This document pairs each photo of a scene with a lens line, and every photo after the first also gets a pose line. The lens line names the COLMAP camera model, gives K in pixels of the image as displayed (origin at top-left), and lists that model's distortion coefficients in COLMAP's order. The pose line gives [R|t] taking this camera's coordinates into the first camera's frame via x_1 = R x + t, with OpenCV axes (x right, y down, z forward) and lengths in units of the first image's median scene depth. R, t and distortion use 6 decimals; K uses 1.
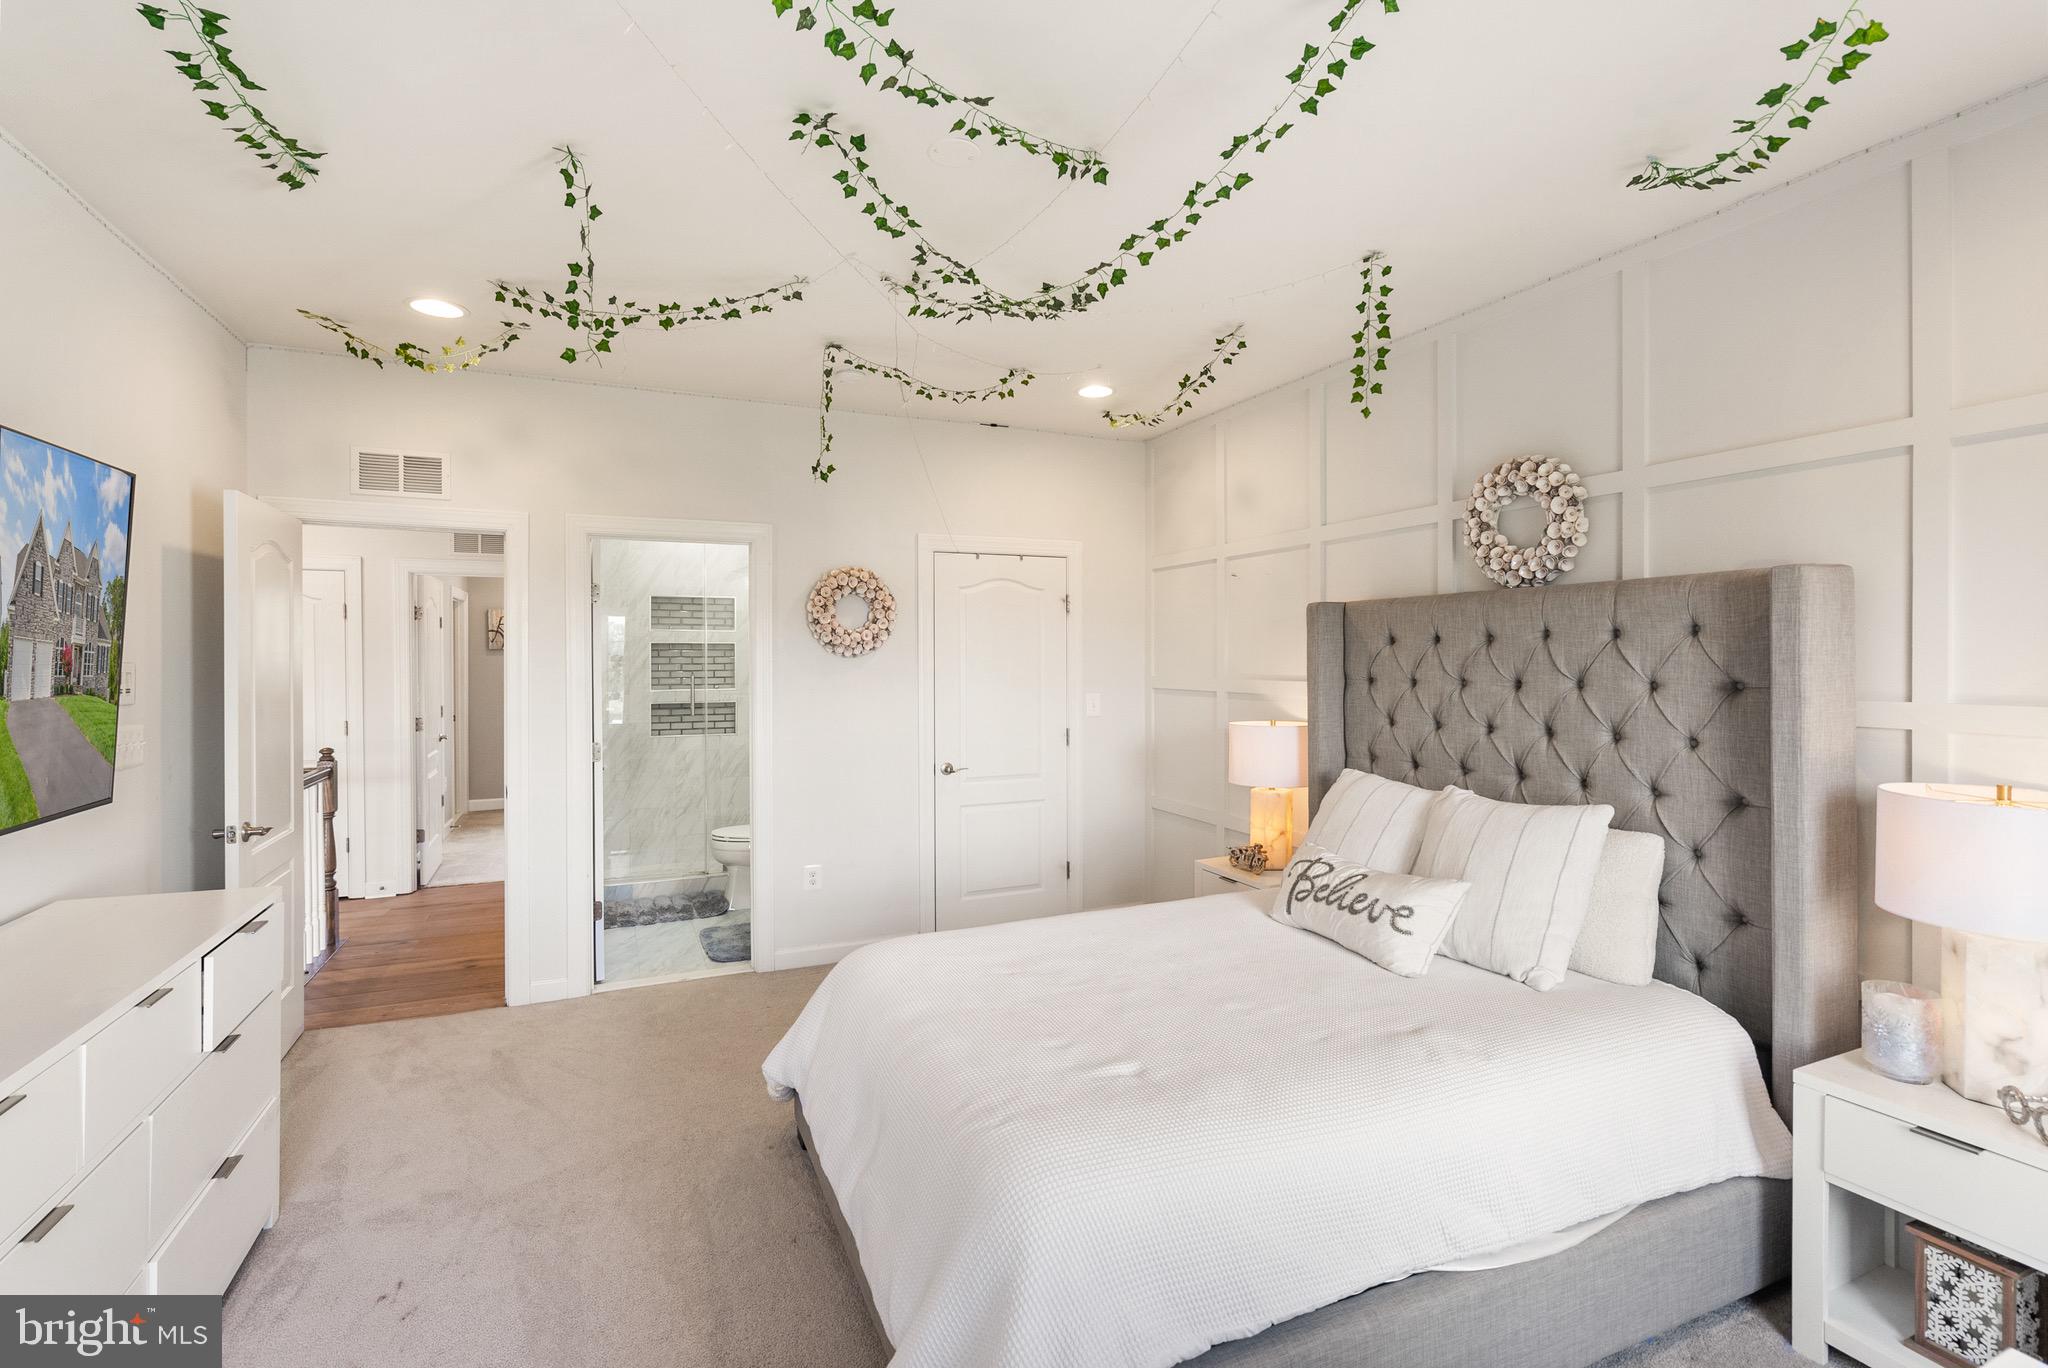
lens RADIAL K [[940.5, 0, 1022.3], [0, 940.5, 664.4], [0, 0, 1]] dist [-0.001191, 0.000175]
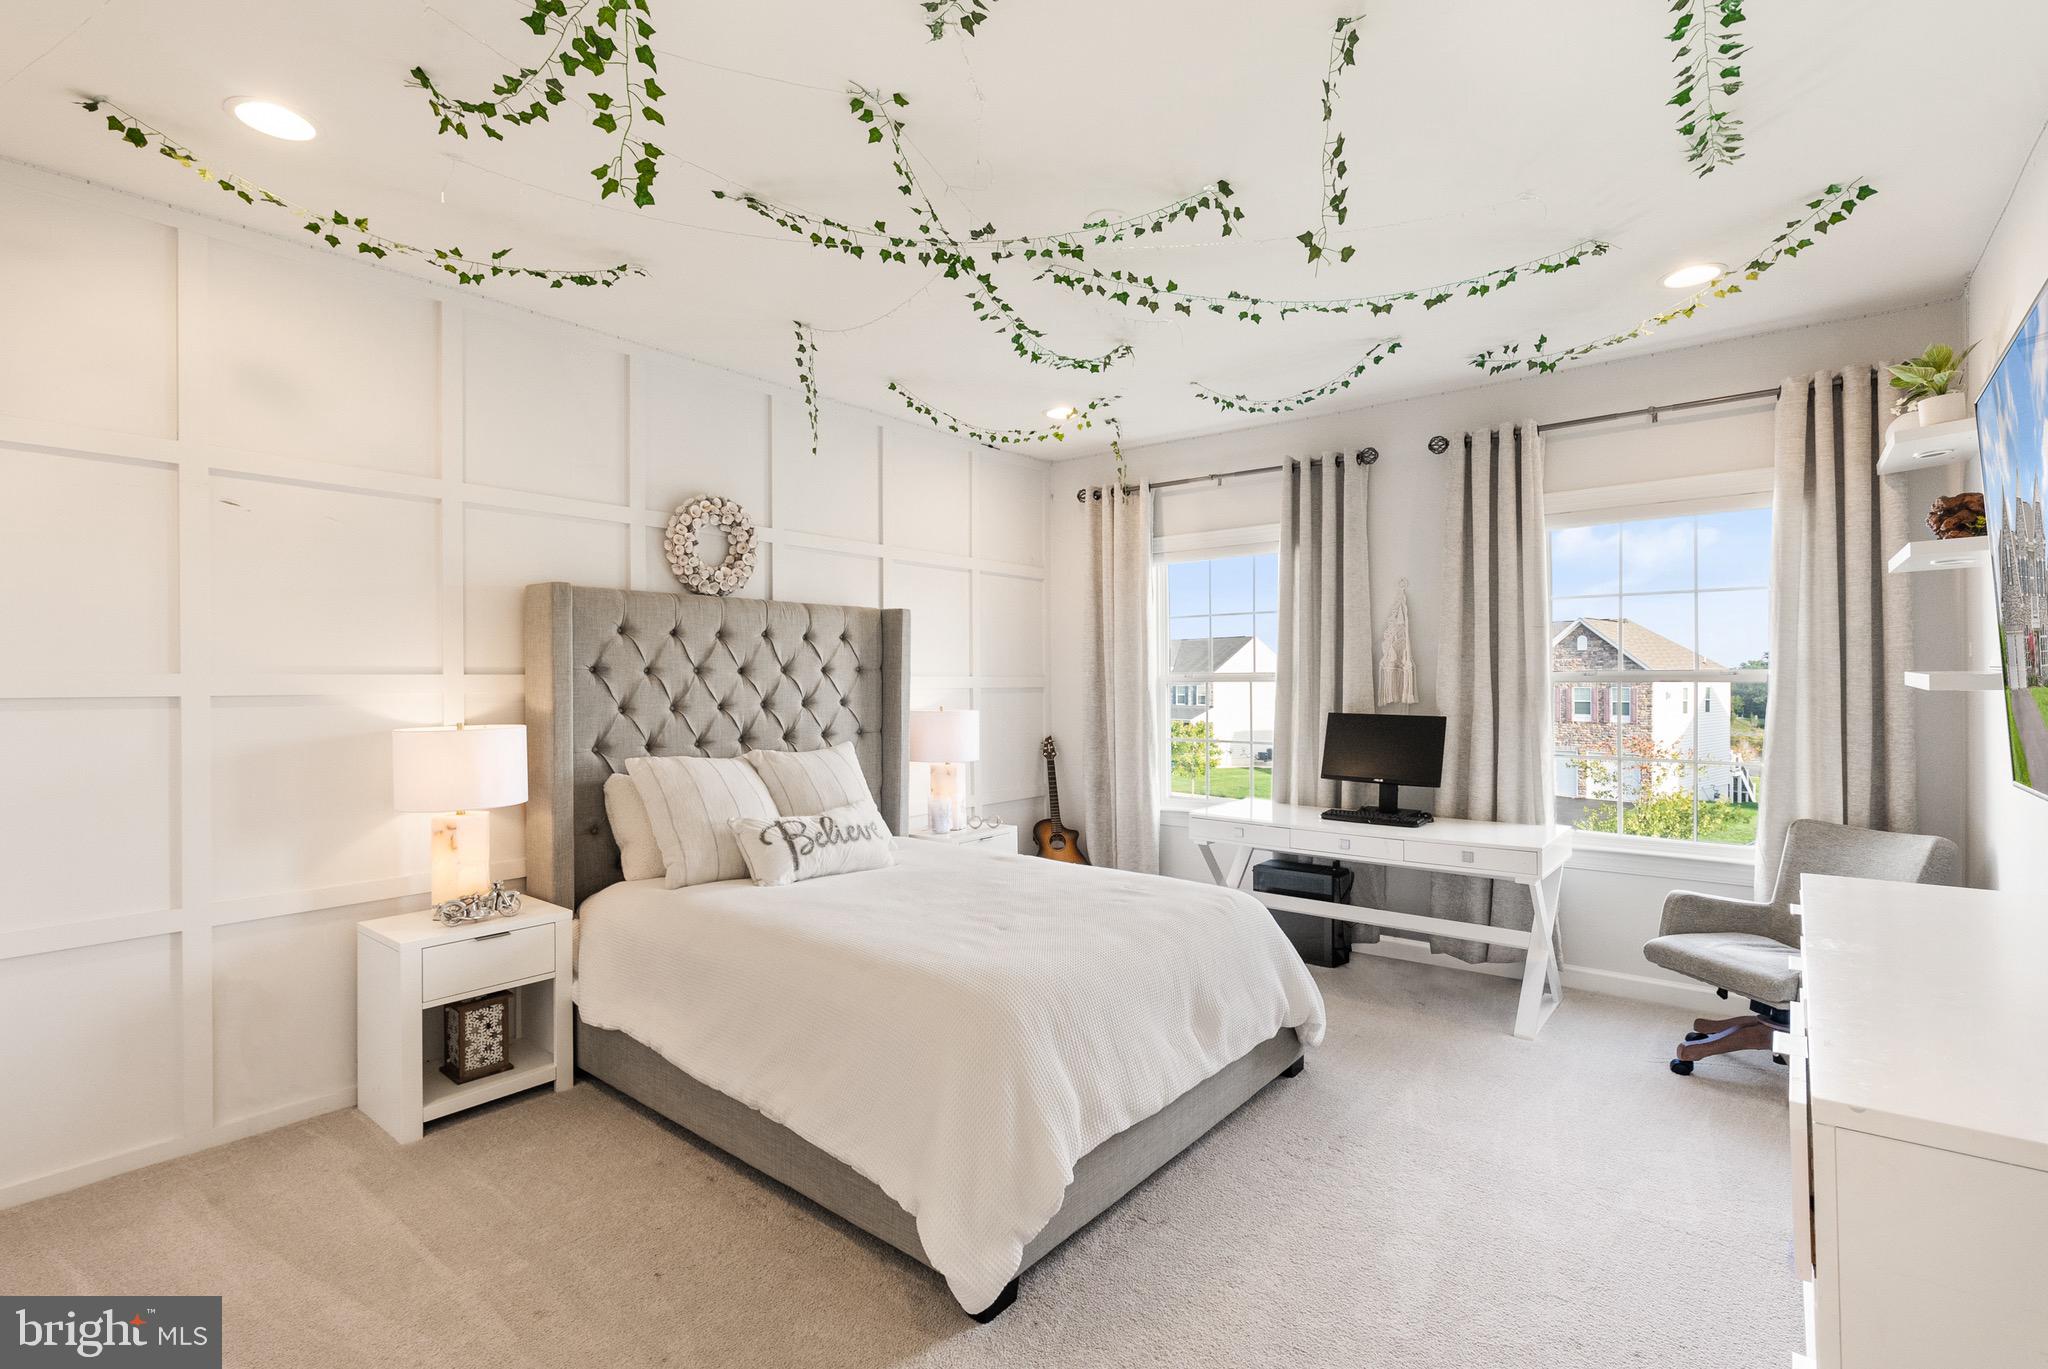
lens RADIAL K [[940.5, 0, 1022.3], [0, 940.5, 664.9], [0, 0, 1]] dist [-0.001191, 0.000175]
pose [[-0.452686, 0.010752, 0.891605, -0.878951], [0.002657, 0.999939, -0.010709, 0.029418], [-0.891666, -0.002479, -0.452687, 1.312017]]
